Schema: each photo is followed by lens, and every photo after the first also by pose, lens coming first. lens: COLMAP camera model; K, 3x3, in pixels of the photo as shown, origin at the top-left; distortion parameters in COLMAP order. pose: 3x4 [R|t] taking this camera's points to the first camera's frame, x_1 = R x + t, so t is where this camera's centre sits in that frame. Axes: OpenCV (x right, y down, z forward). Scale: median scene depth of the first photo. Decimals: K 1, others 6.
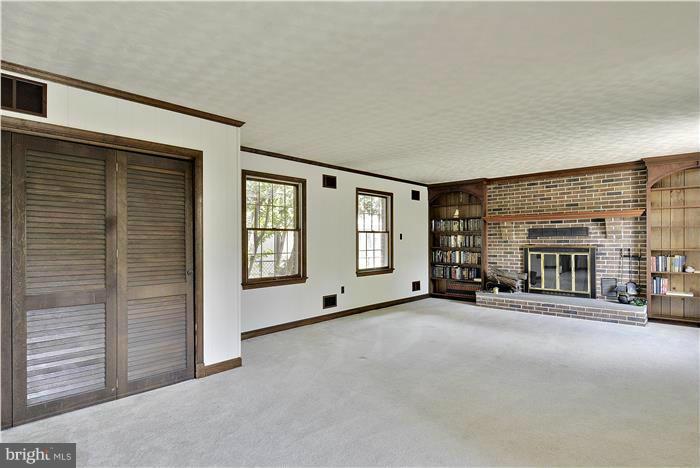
lens RADIAL K [[374.1, 0, 352.1], [0, 374.1, 235.1], [0, 0, 1]] dist [0.049204, -0.038352]
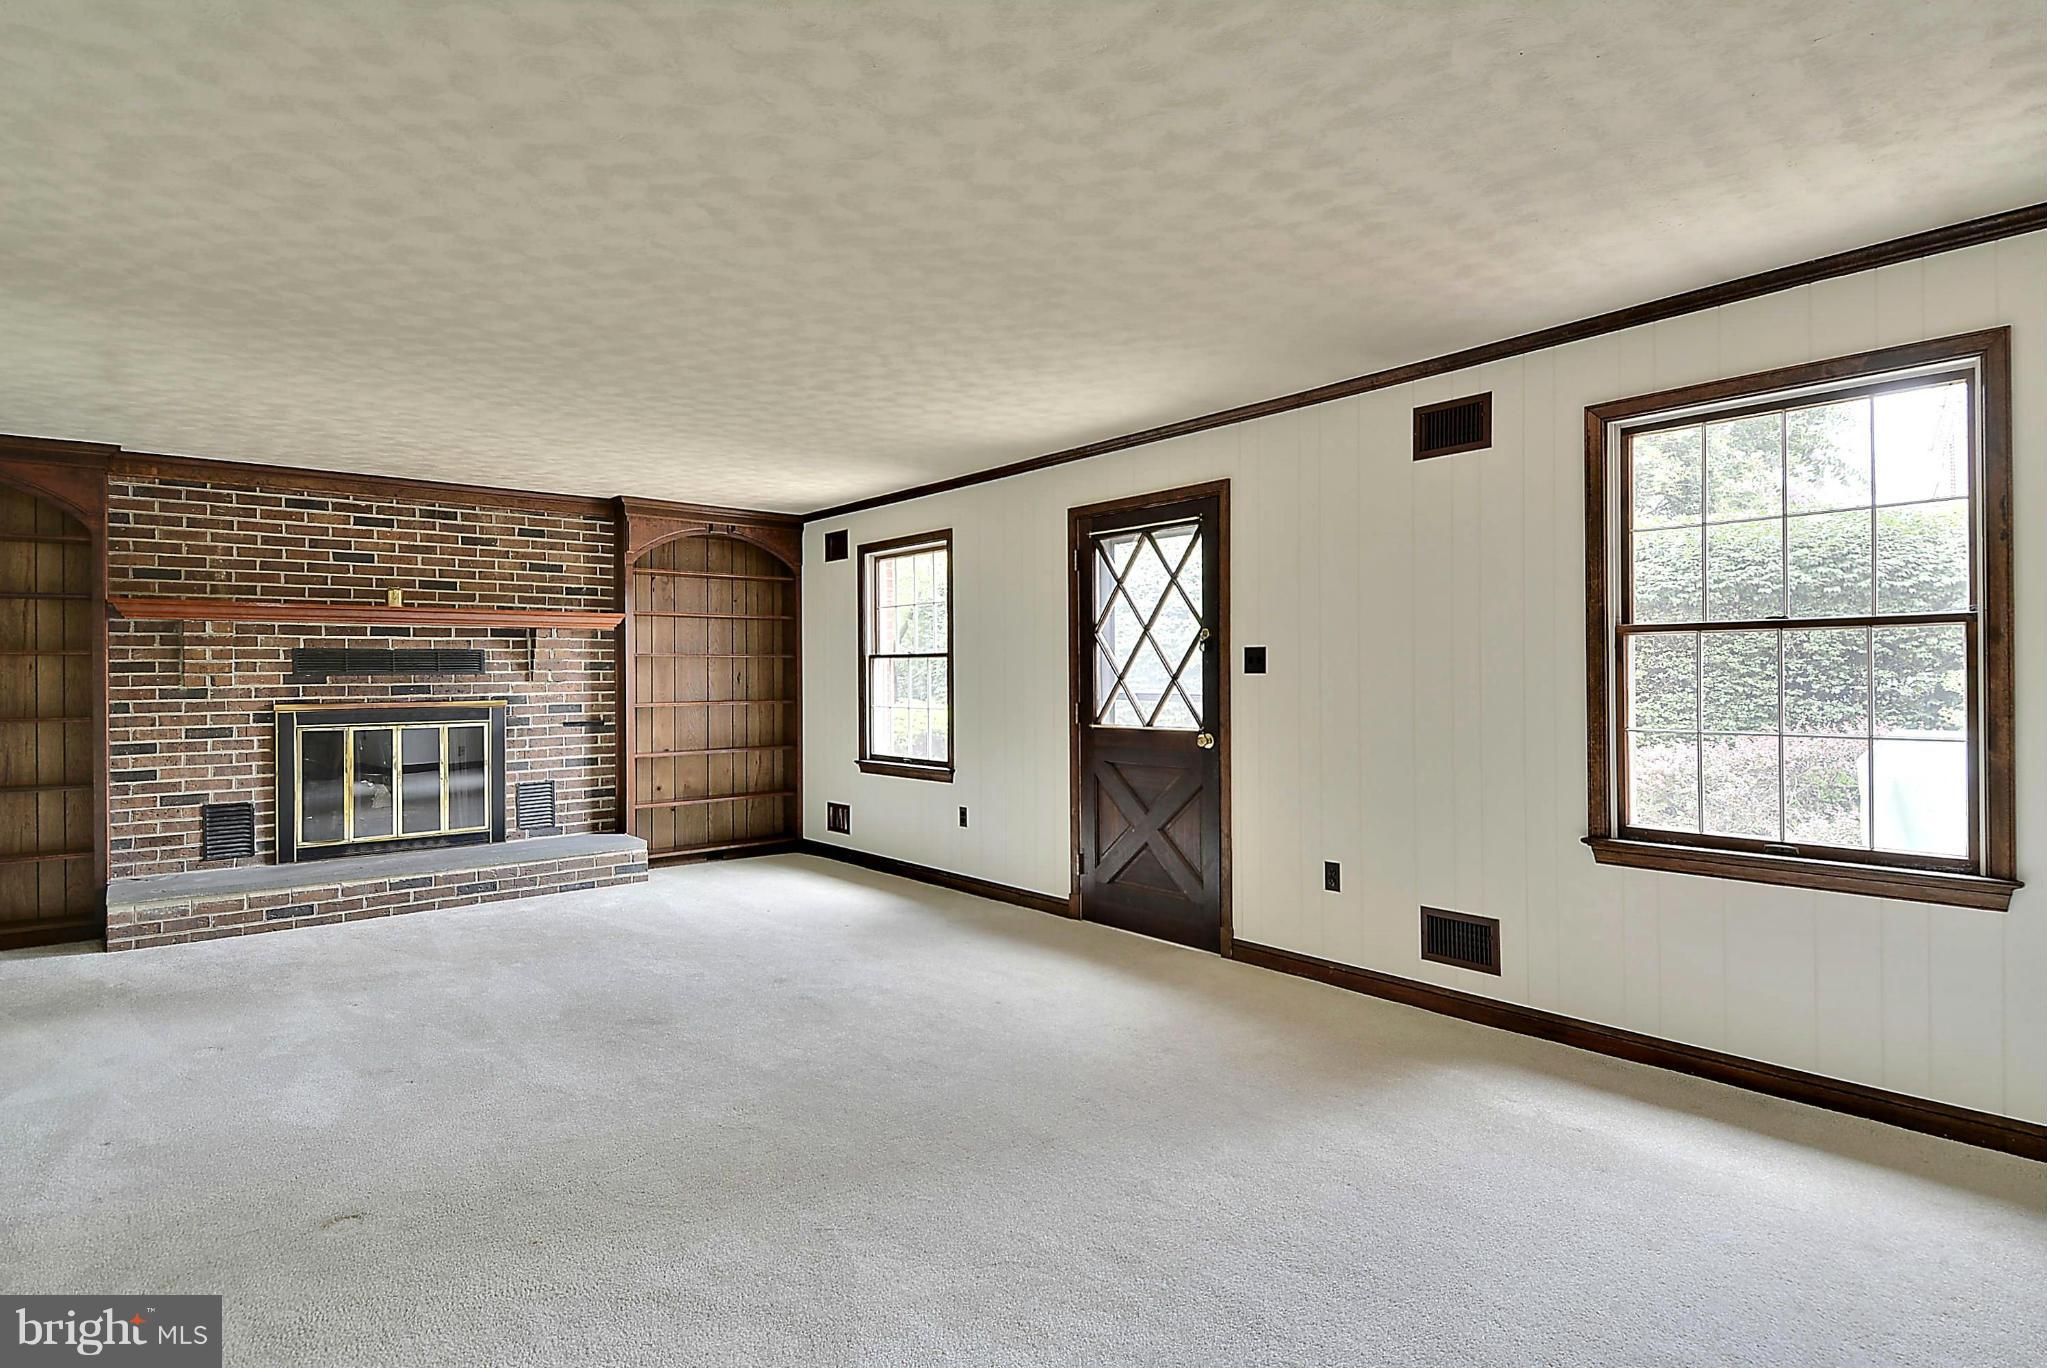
lens RADIAL K [[1094.0, 0, 1029.8], [0, 1094.0, 687.3], [0, 0, 1]] dist [0.049204, -0.038352]
pose [[0.122026, -0.007085, 0.992502, -0.378107], [-0.006499, 0.999947, 0.007937, 0.002748], [-0.992506, -0.007419, 0.121973, 0.345140]]
